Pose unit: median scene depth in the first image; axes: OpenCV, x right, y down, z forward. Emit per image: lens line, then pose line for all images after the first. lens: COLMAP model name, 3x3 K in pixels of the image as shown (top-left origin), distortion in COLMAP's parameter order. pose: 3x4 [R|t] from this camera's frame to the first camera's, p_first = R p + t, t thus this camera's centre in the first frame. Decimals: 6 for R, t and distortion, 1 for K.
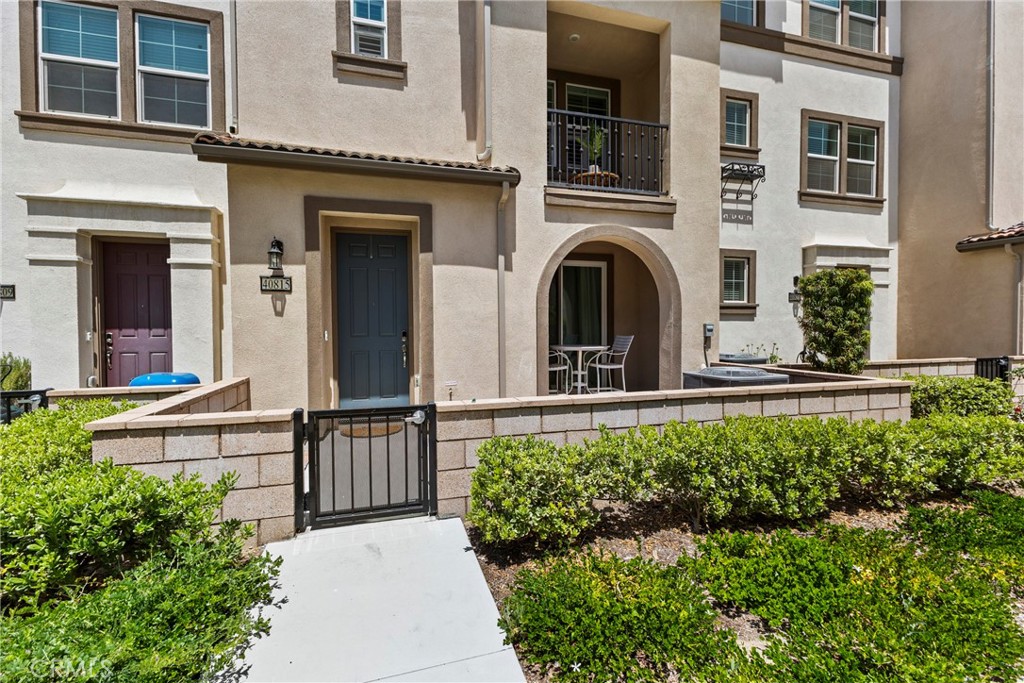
lens RADIAL K [[450.3, 0, 515.8], [0, 450.3, 340.1], [0, 0, 1]] dist [0.001911, 0.000494]
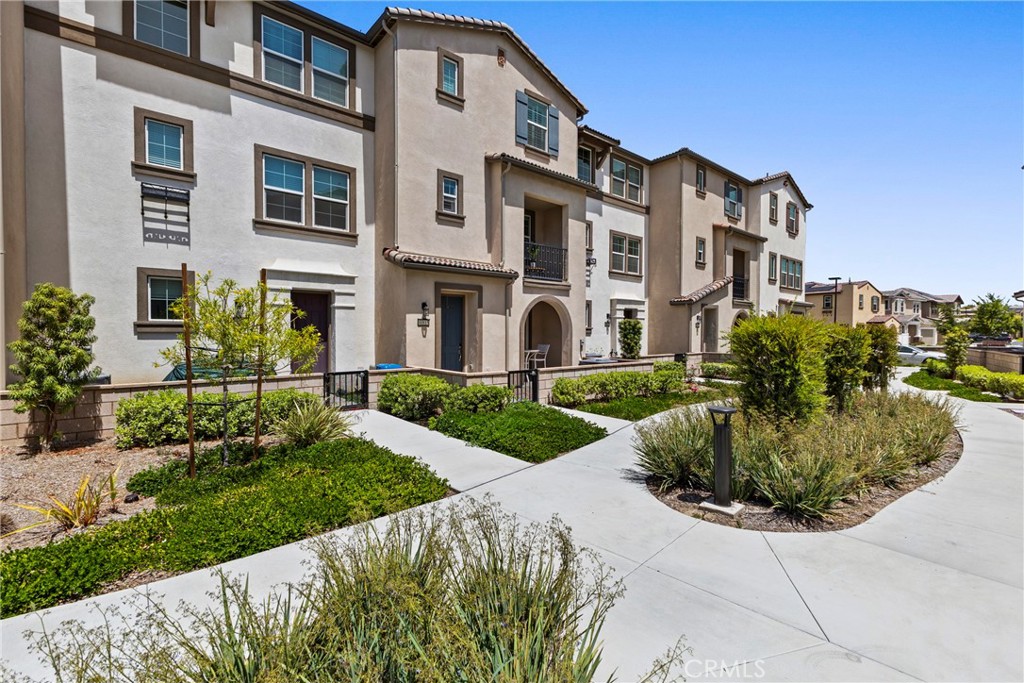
lens RADIAL K [[450.3, 0, 509.6], [0, 450.3, 340.5], [0, 0, 1]] dist [0.001911, 0.000494]
pose [[0.915681, 0.001132, 0.401904, -0.811980], [-0.000163, 0.999997, -0.002447, -0.026077], [-0.401905, 0.002175, 0.915679, -0.913564]]
